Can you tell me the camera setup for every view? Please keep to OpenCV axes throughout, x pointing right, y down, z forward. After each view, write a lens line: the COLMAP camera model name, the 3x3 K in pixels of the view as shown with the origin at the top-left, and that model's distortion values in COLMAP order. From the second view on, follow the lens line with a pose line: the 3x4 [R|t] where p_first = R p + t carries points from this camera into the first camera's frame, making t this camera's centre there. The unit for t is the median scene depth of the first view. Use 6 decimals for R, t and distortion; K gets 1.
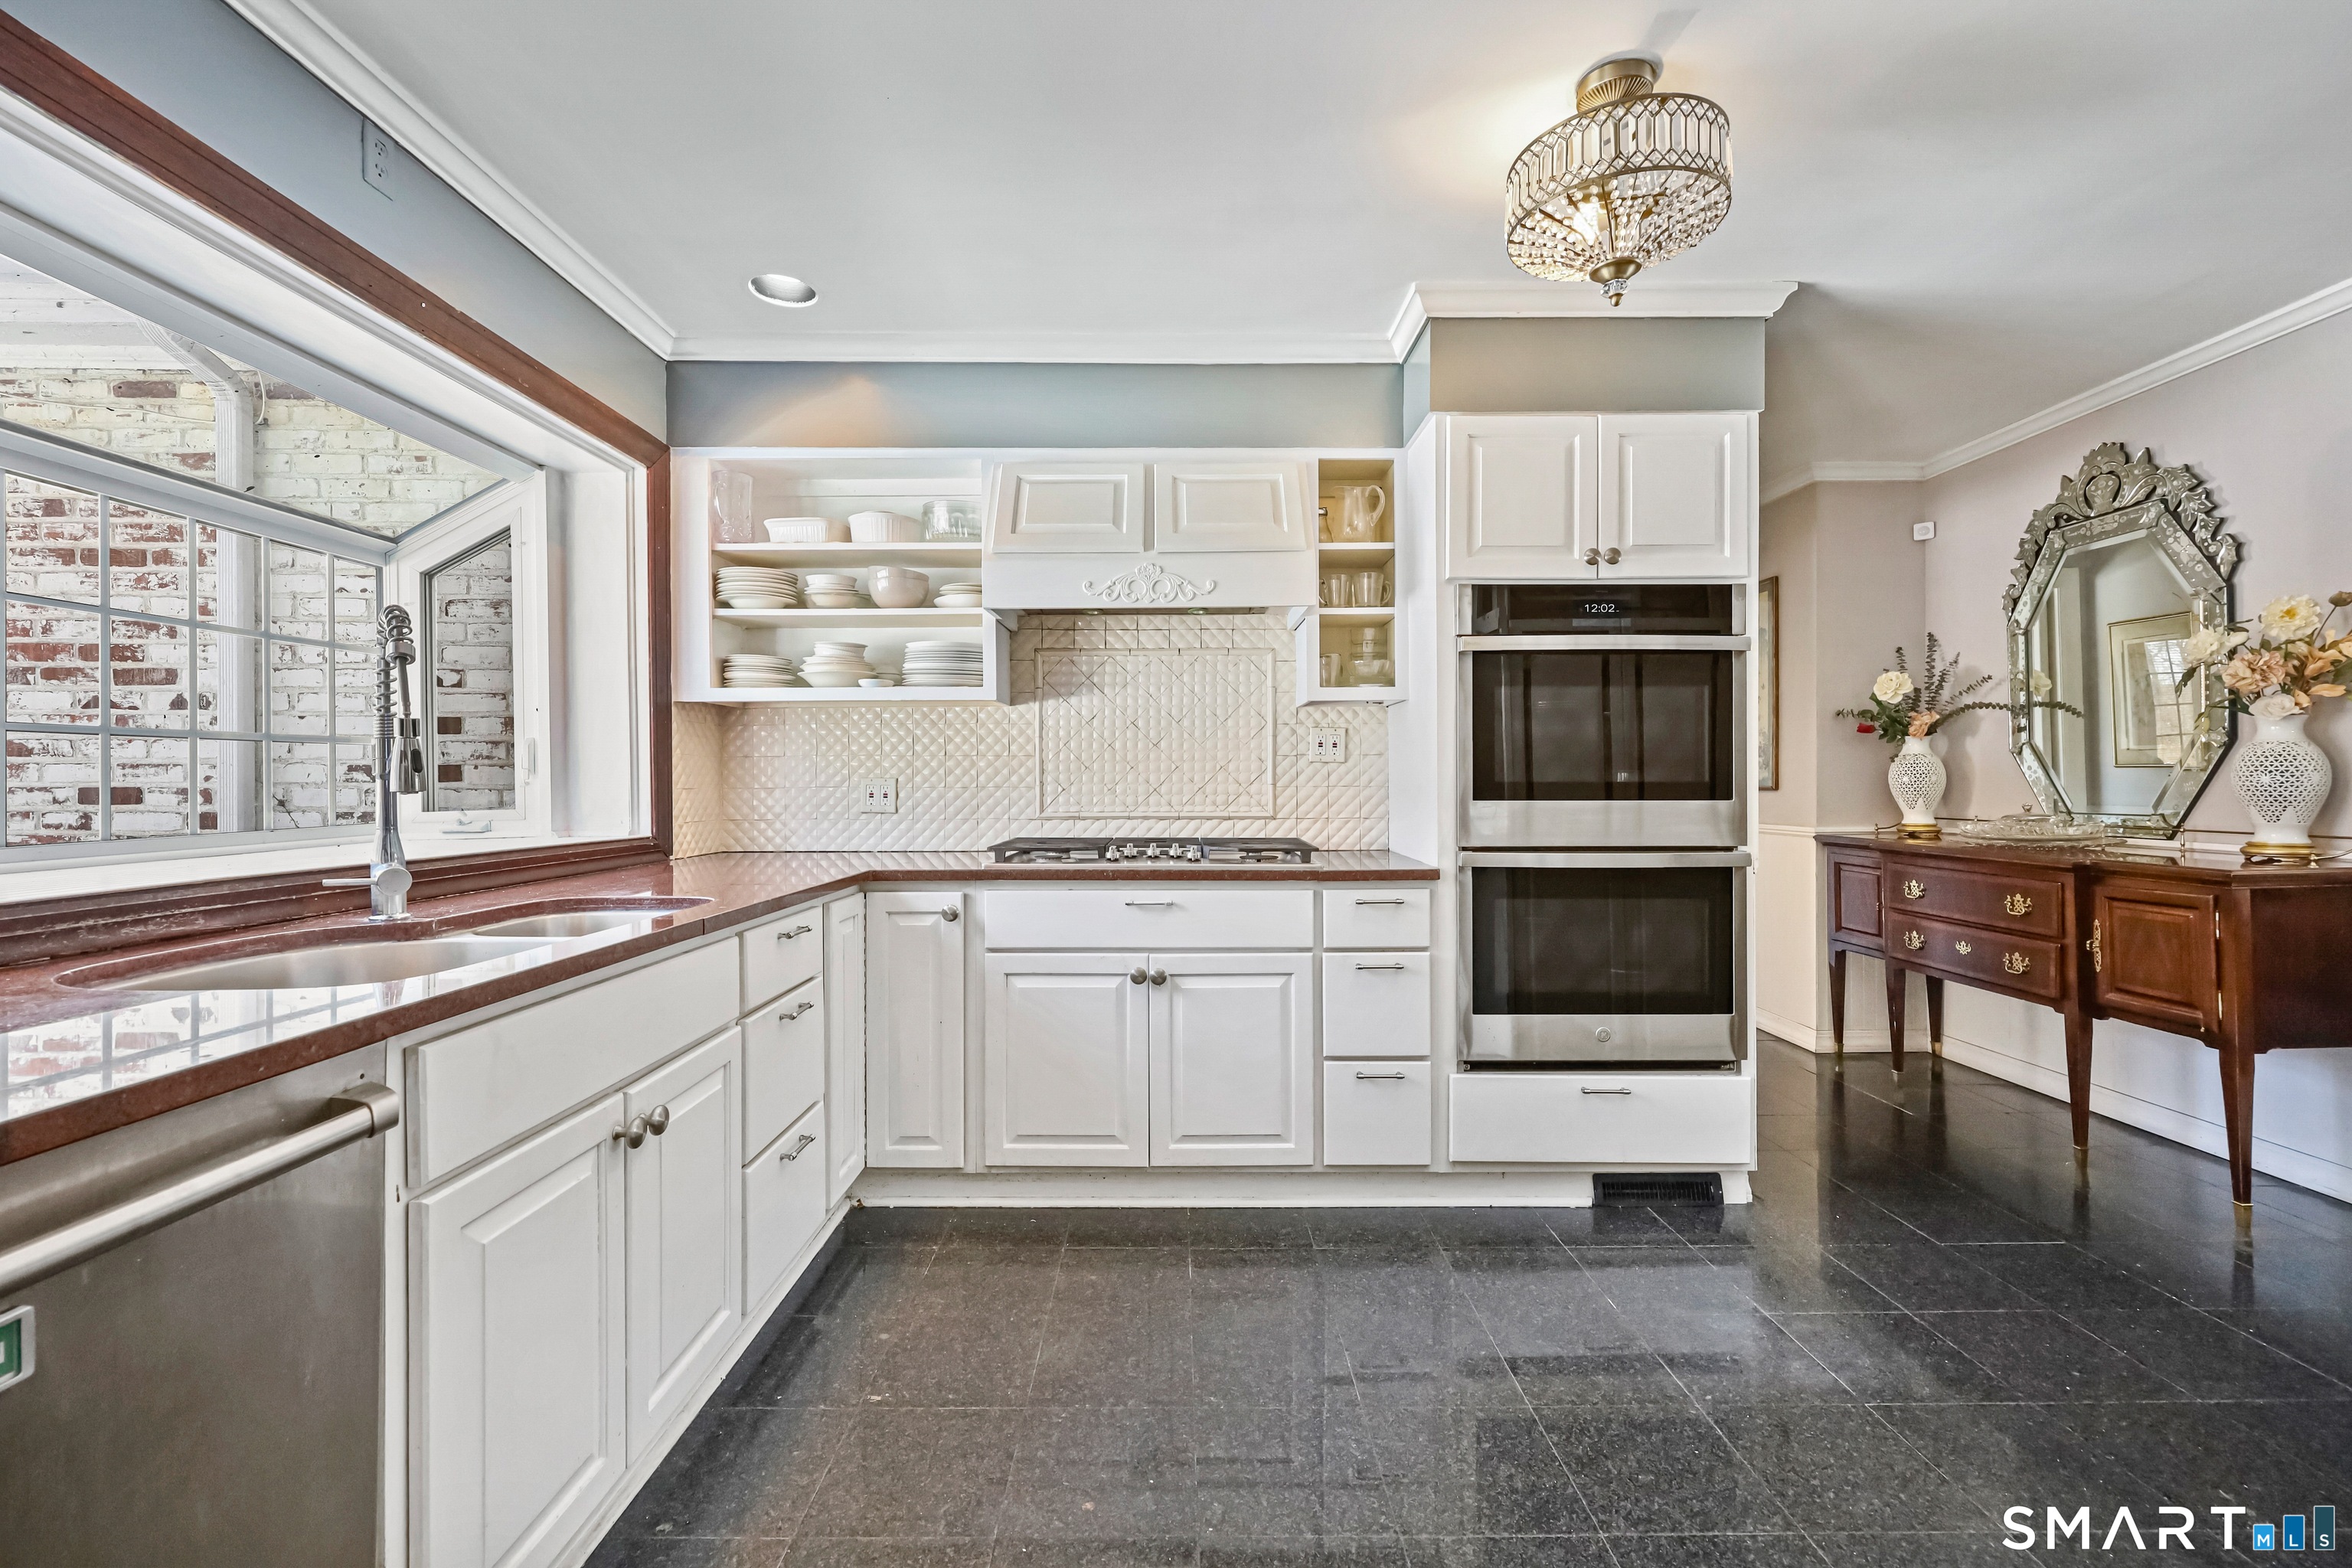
lens RADIAL K [[958.2, 0, 1162.1], [0, 958.2, 780.4], [0, 0, 1]] dist [0.002293, -0.000864]
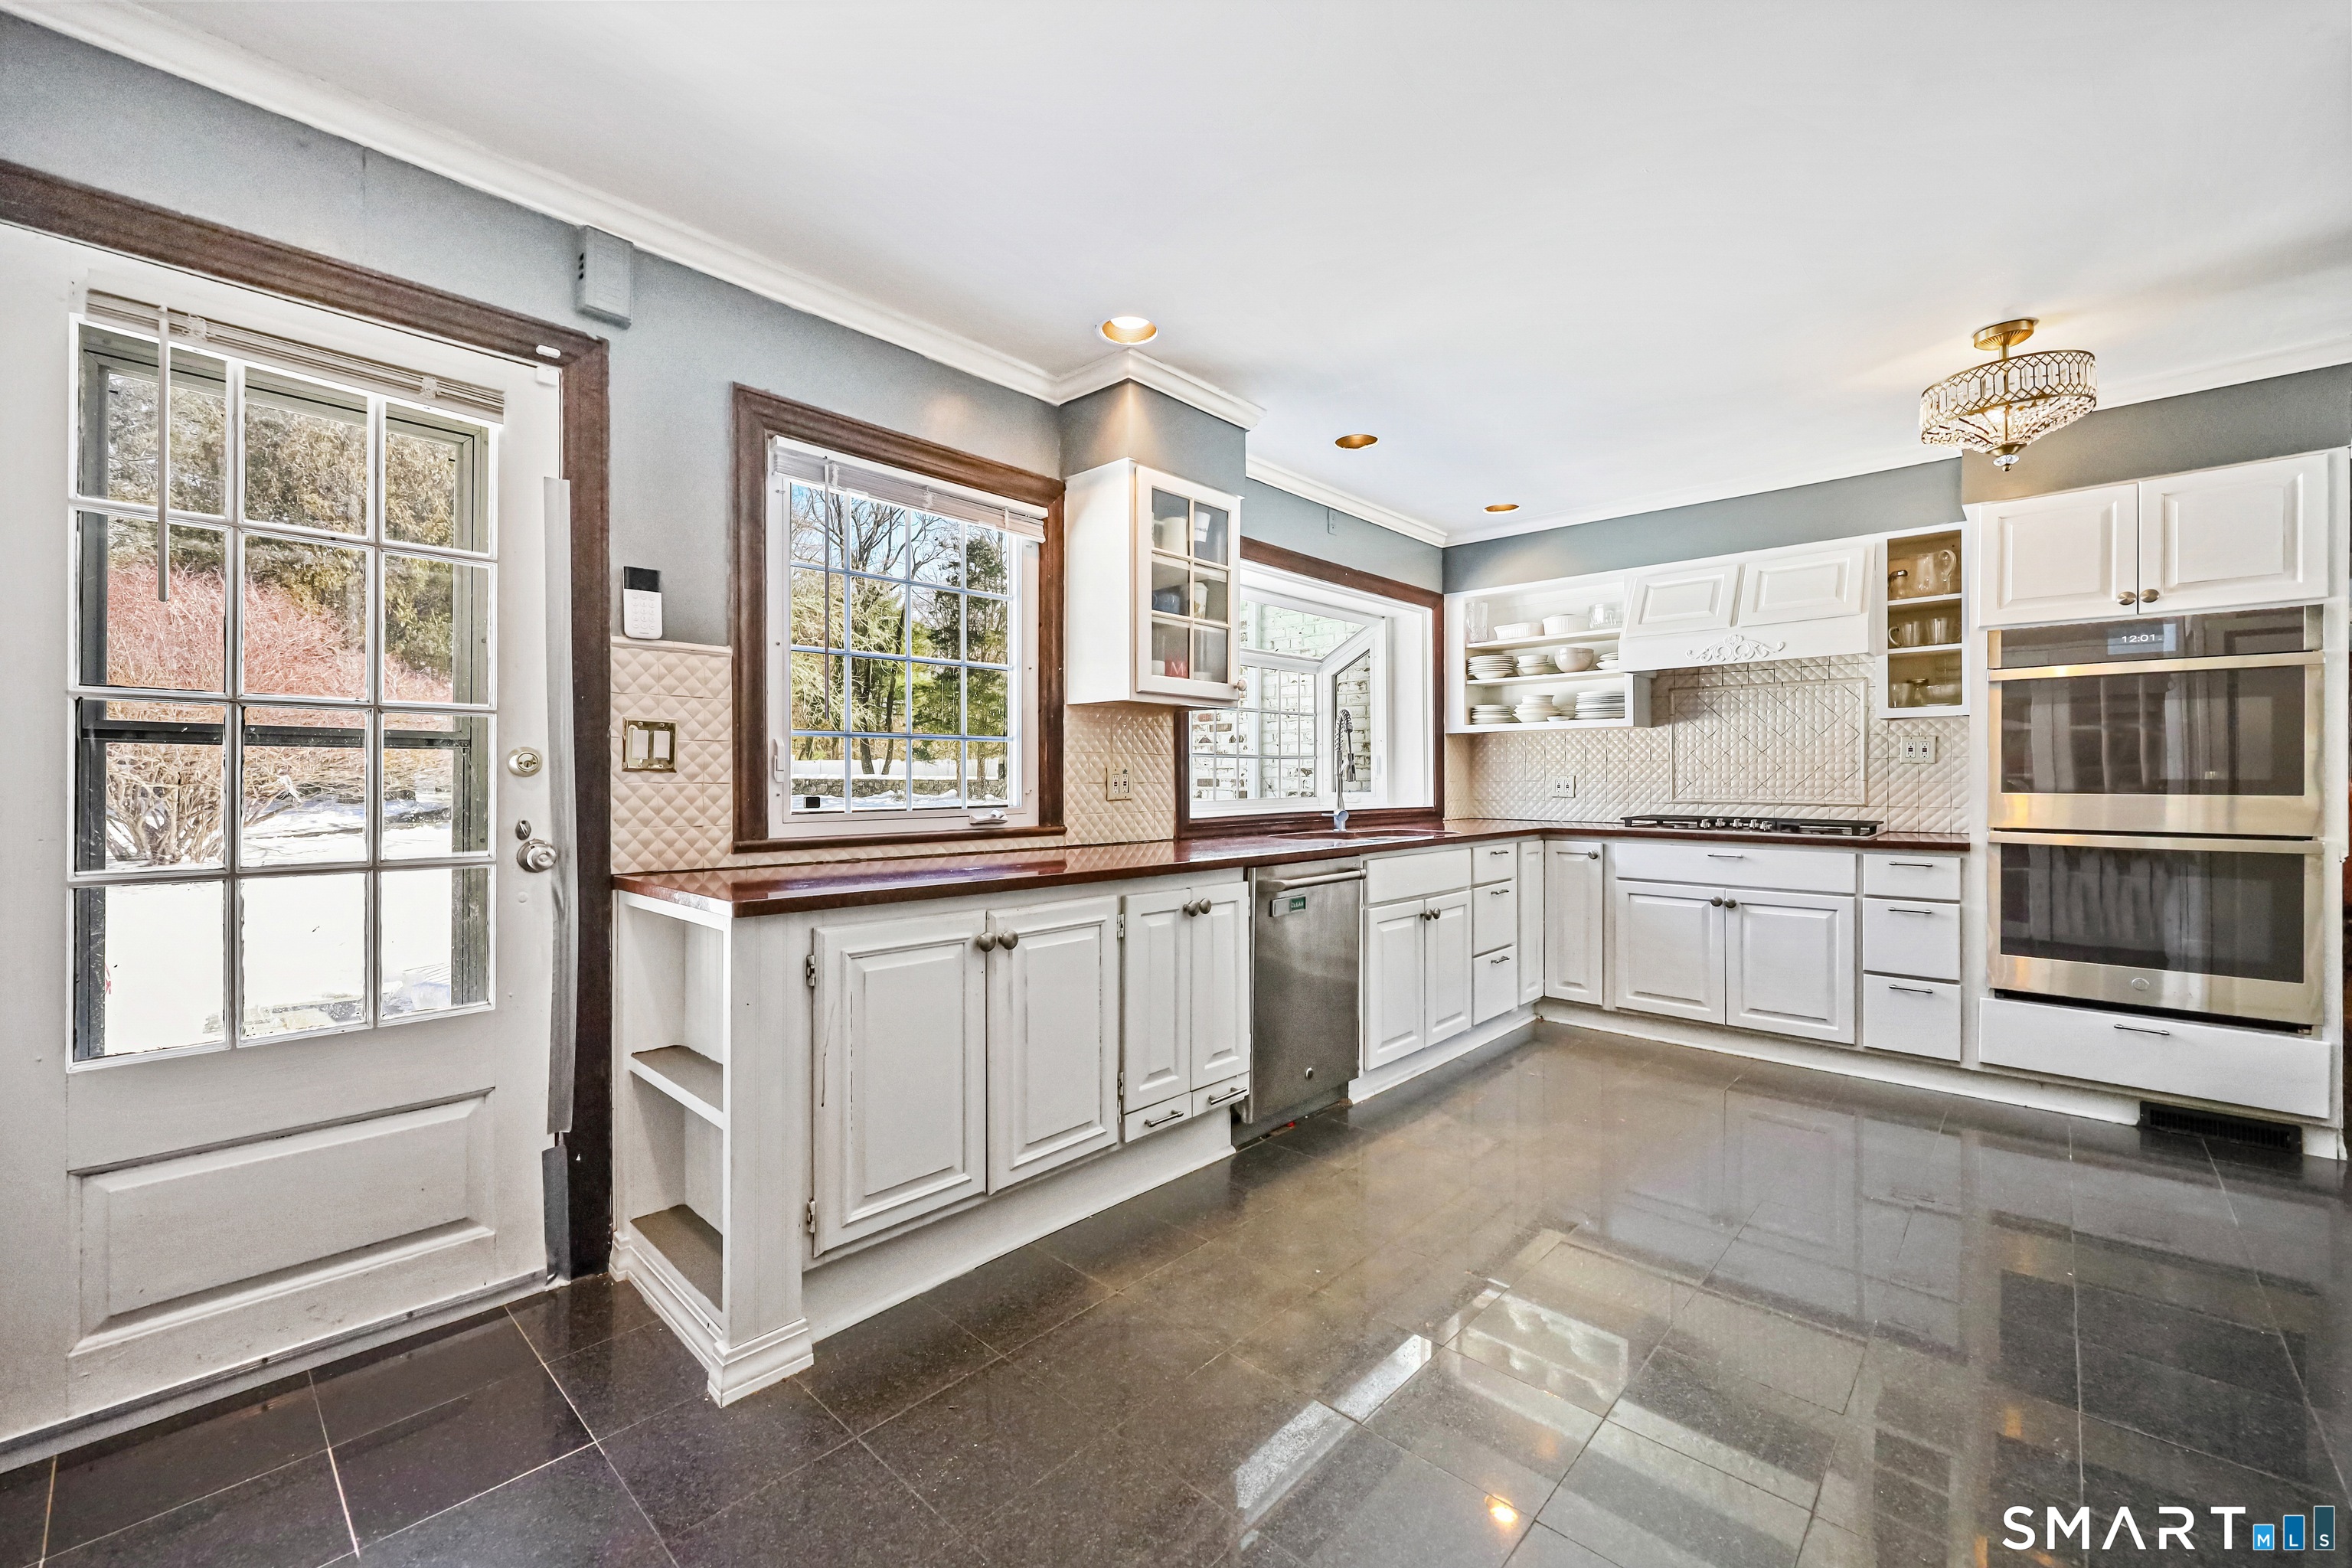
lens RADIAL K [[958.2, 0, 1170.2], [0, 958.2, 778.1], [0, 0, 1]] dist [0.002293, -0.000864]
pose [[0.724980, 0.002824, -0.688765, 0.381511], [0.000120, 0.999991, 0.004226, -0.005315], [0.688770, -0.003146, 0.724973, -0.711636]]
